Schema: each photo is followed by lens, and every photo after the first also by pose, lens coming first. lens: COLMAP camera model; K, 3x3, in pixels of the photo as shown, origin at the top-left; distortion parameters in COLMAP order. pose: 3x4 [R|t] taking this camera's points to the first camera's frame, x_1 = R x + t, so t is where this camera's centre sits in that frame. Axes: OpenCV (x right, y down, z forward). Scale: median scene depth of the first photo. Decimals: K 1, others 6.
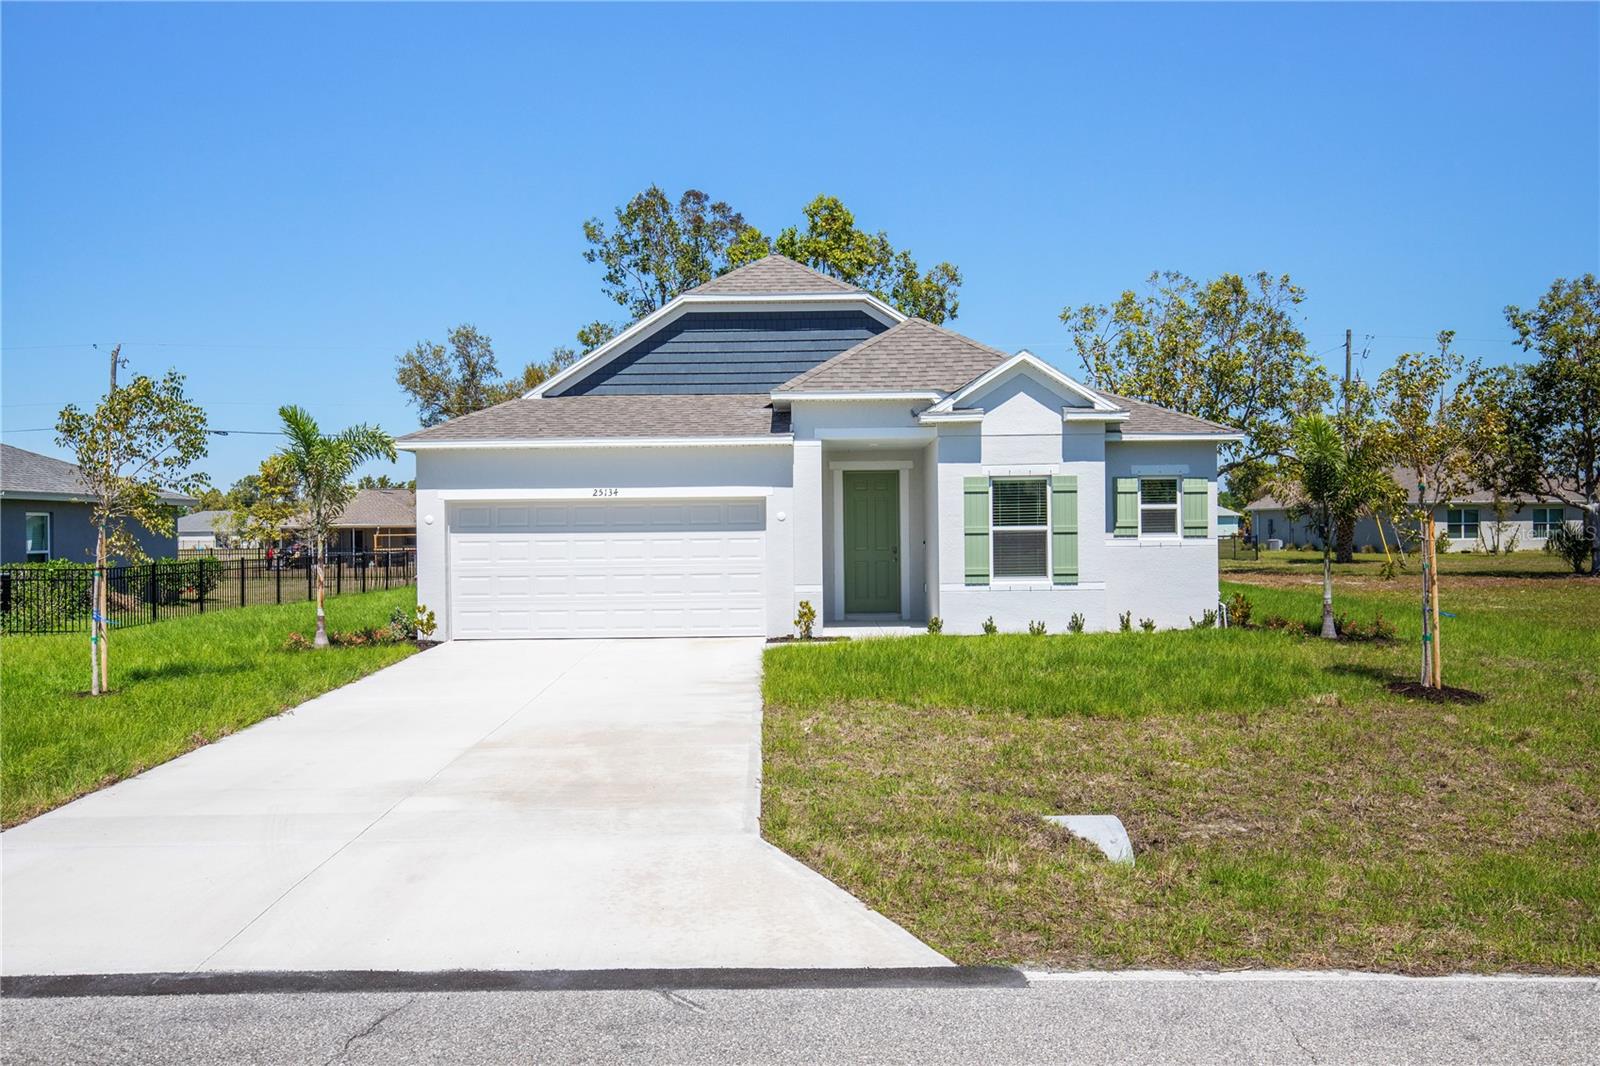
lens RADIAL K [[1290.5, 0, 803.3], [0, 1290.5, 539.3], [0, 0, 1]] dist [0.017793, 0.018696]
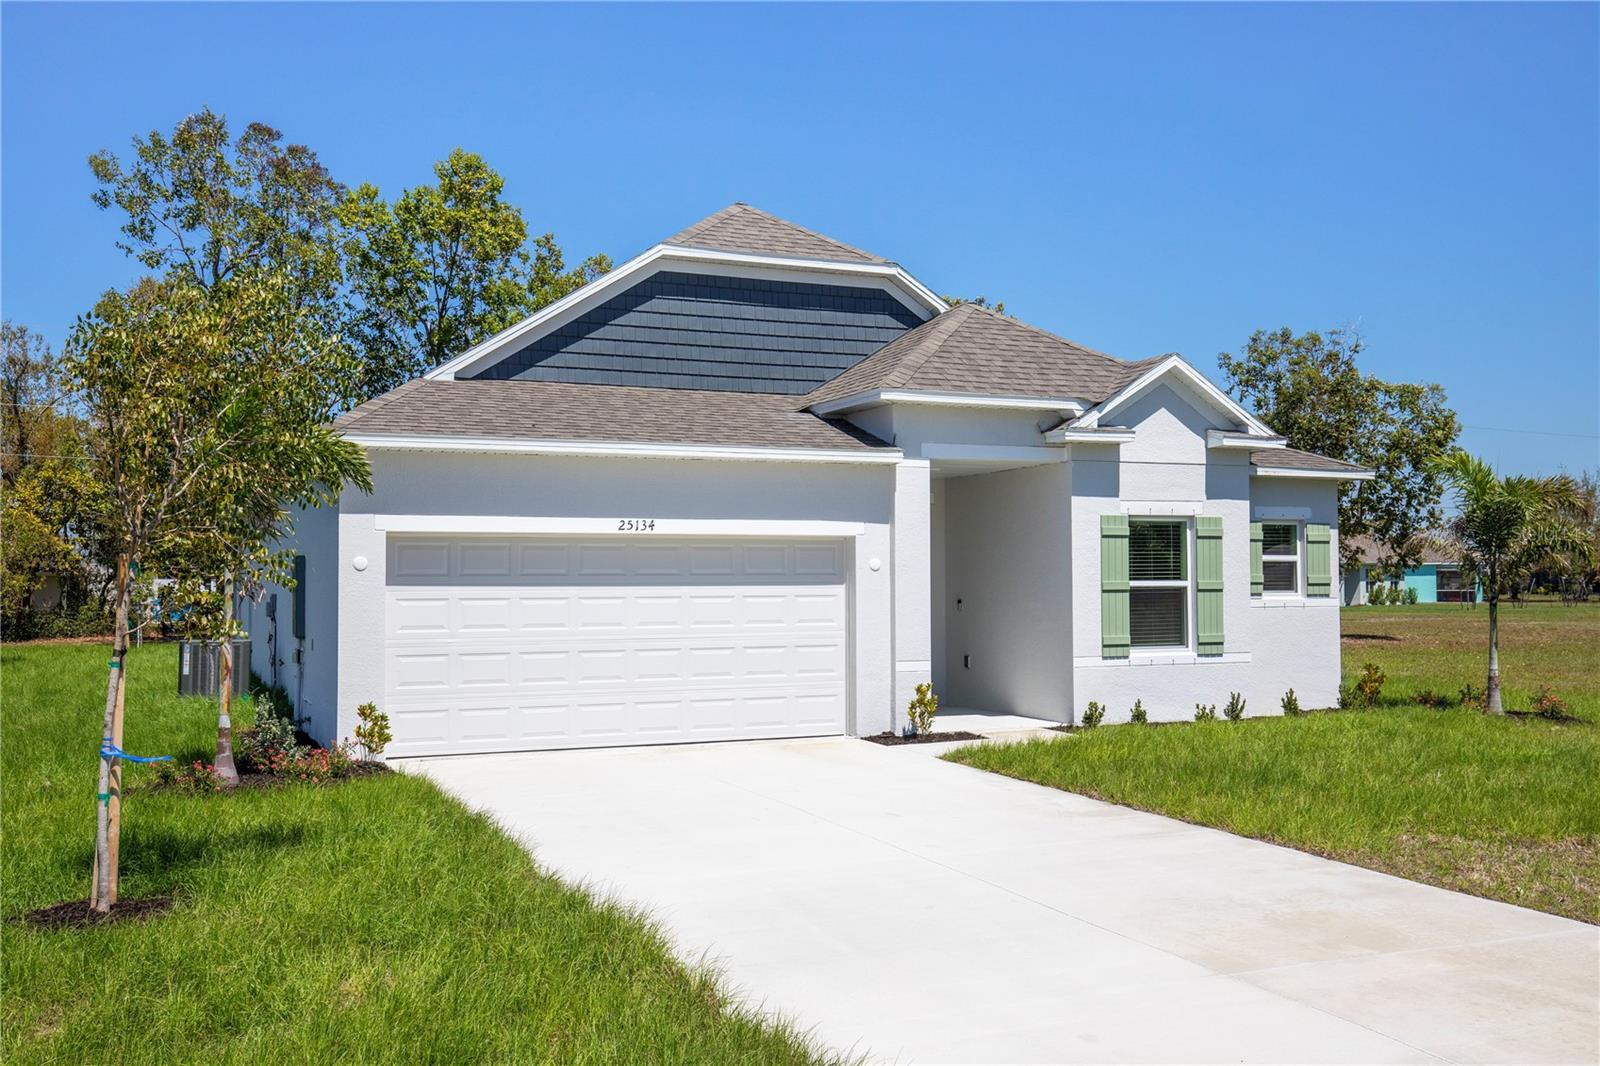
lens RADIAL K [[1491.4, 0, 799.2], [0, 1491.4, 540.7], [0, 0, 1]] dist [0.038705, 0.000000]
pose [[0.915470, 0.018473, 0.401962, -0.387554], [-0.003277, 0.999255, -0.038460, 0.000798], [-0.402373, 0.033892, 0.914848, 0.268674]]
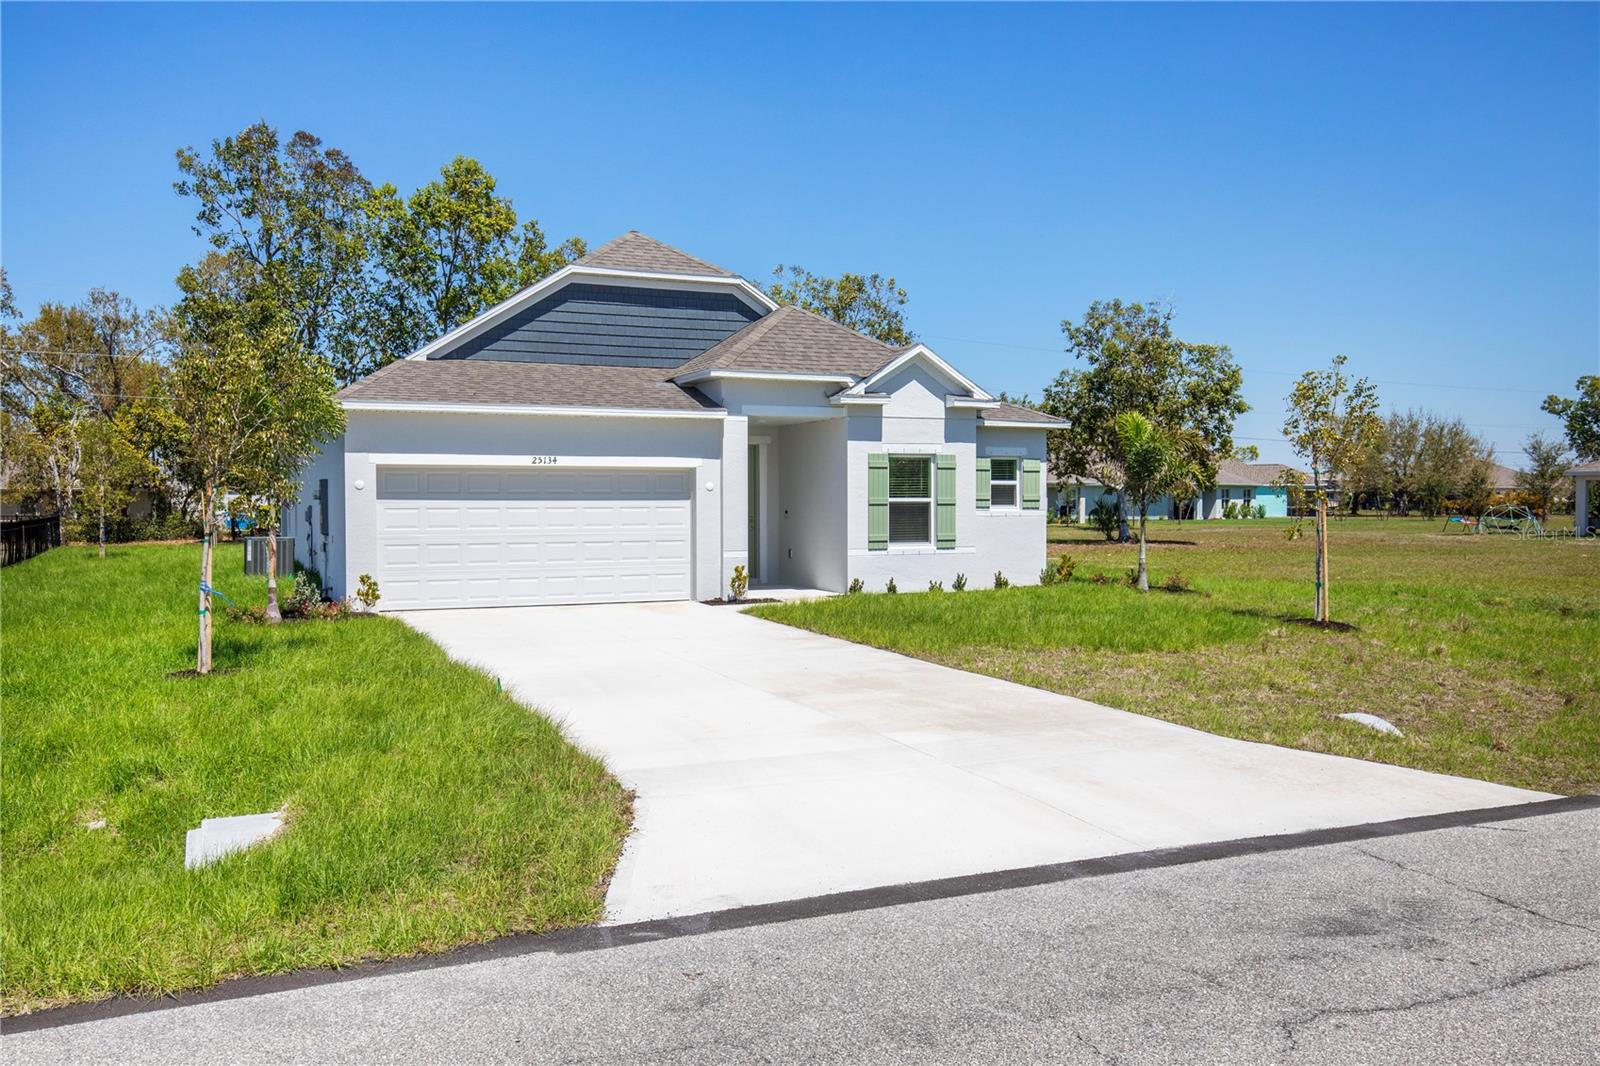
lens RADIAL K [[1290.5, 0, 795.9], [0, 1290.5, 529.5], [0, 0, 1]] dist [0.017793, 0.018696]
pose [[0.911465, 0.000163, 0.411378, -0.391163], [-0.005941, 0.999901, 0.012766, 0.003671], [-0.411335, -0.014079, 0.911376, 0.004949]]
